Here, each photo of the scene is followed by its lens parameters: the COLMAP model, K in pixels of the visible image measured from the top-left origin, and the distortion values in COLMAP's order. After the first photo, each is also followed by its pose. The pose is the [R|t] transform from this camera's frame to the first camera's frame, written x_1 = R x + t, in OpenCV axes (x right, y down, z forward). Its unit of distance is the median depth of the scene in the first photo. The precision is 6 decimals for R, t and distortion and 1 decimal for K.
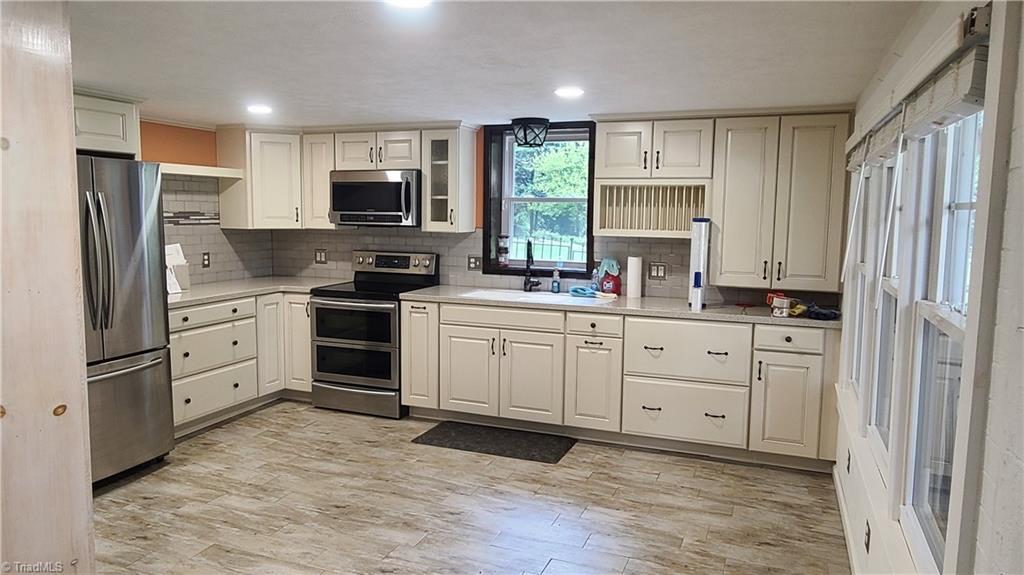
lens RADIAL K [[685.6, 0, 514.2], [0, 685.6, 284.3], [0, 0, 1]] dist [-0.006293, -0.000731]
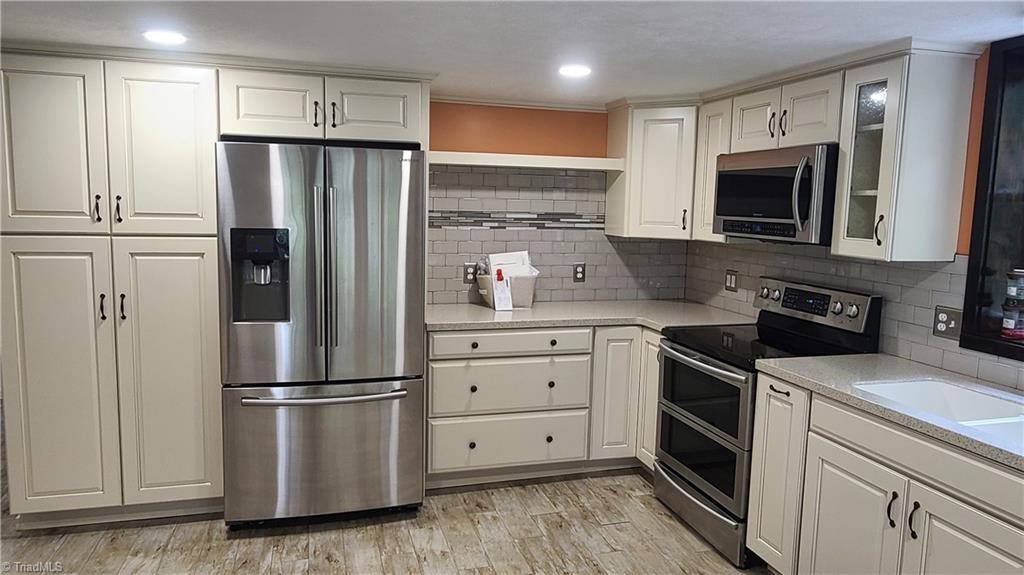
lens RADIAL K [[685.6, 0, 512.1], [0, 685.6, 284.0], [0, 0, 1]] dist [-0.006293, -0.000731]
pose [[0.602932, 0.095709, -0.792031, 0.152559], [-0.100758, 0.993964, 0.043409, -0.051506], [0.791404, 0.053631, 0.608936, 0.459059]]
